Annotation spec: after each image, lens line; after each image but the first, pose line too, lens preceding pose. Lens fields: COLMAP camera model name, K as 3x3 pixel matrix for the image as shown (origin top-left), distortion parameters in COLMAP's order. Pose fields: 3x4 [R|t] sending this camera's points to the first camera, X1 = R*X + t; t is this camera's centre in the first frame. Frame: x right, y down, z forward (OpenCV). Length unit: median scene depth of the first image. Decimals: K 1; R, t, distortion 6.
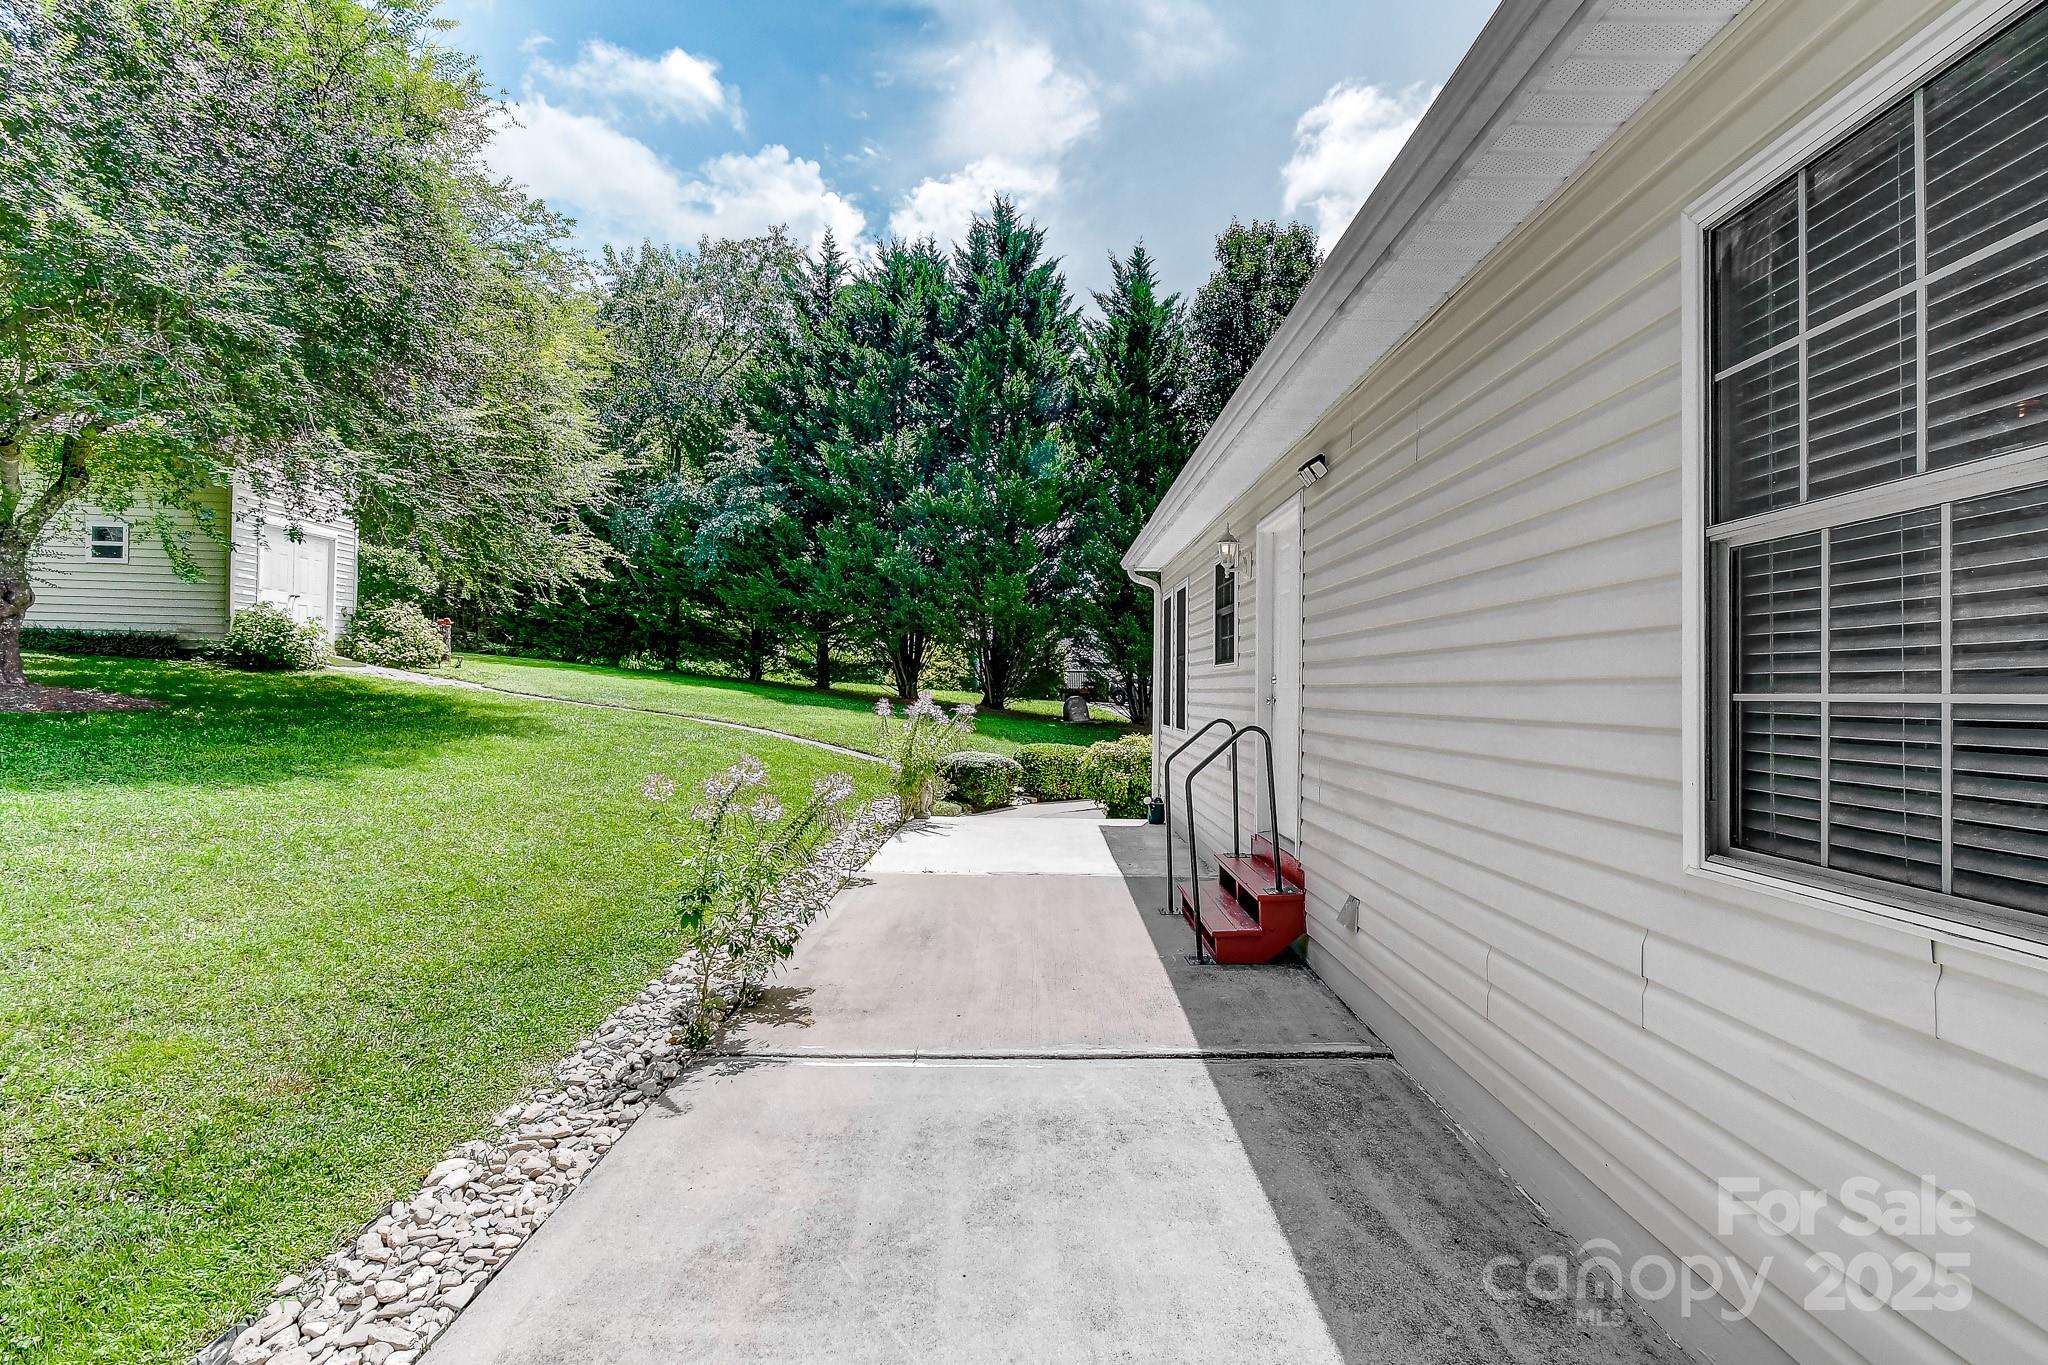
lens RADIAL K [[909.3, 0, 1014.2], [0, 909.3, 676.2], [0, 0, 1]] dist [-0.000957, 0.000516]
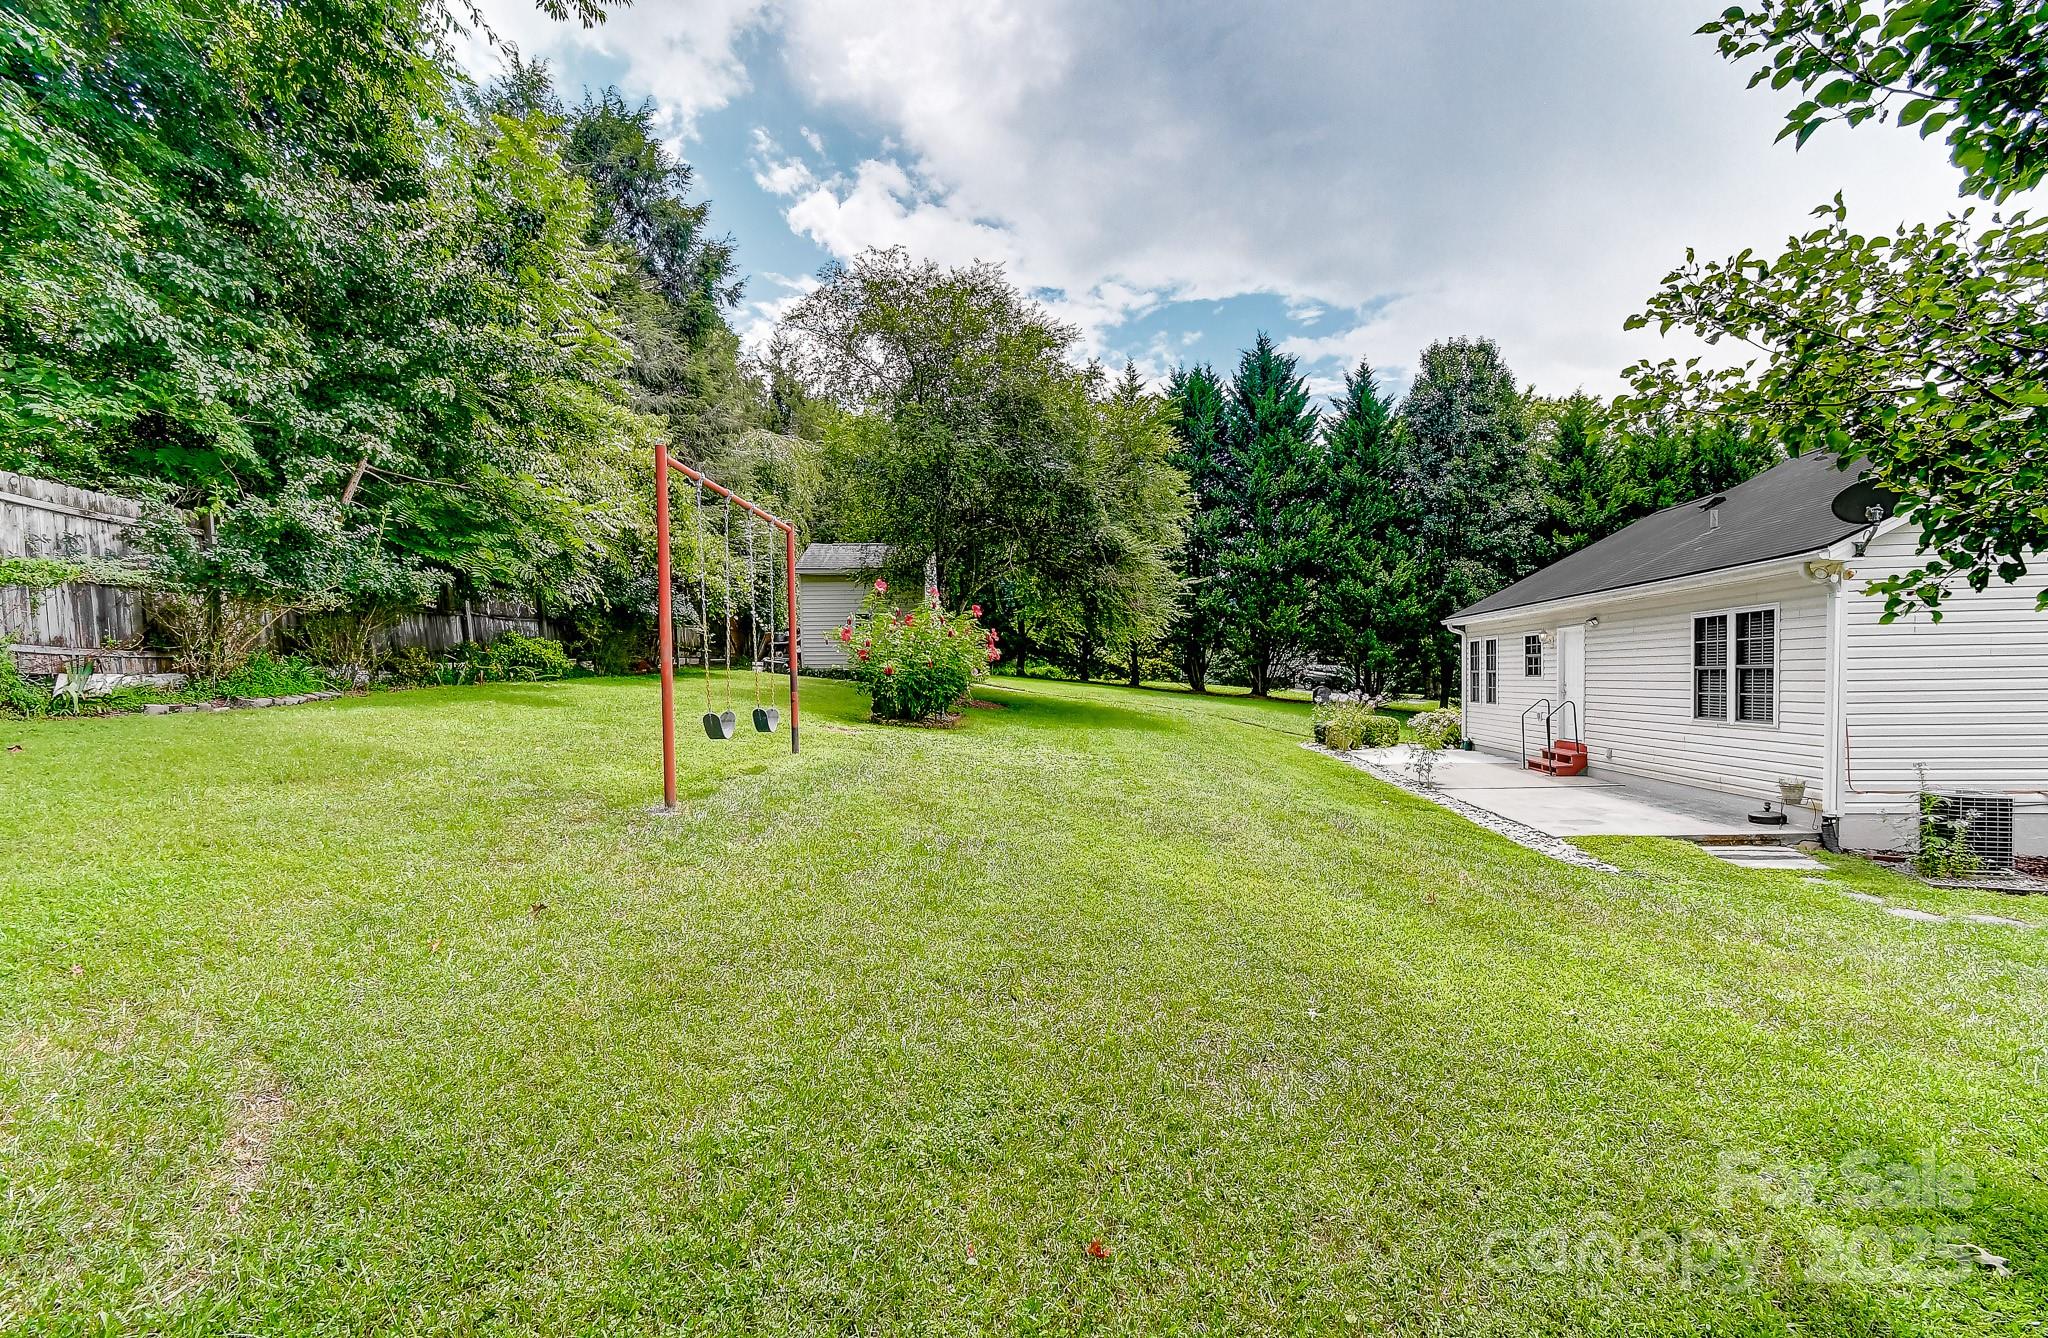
lens RADIAL K [[911.0, 0, 1015.9], [0, 911.0, 715.6], [0, 0, 1]] dist [-0.002879, -0.001343]
pose [[0.994498, -0.031547, -0.099894, -0.274831], [0.037206, 0.997776, 0.055309, -0.028741], [0.097927, -0.058721, 0.993460, -0.479073]]
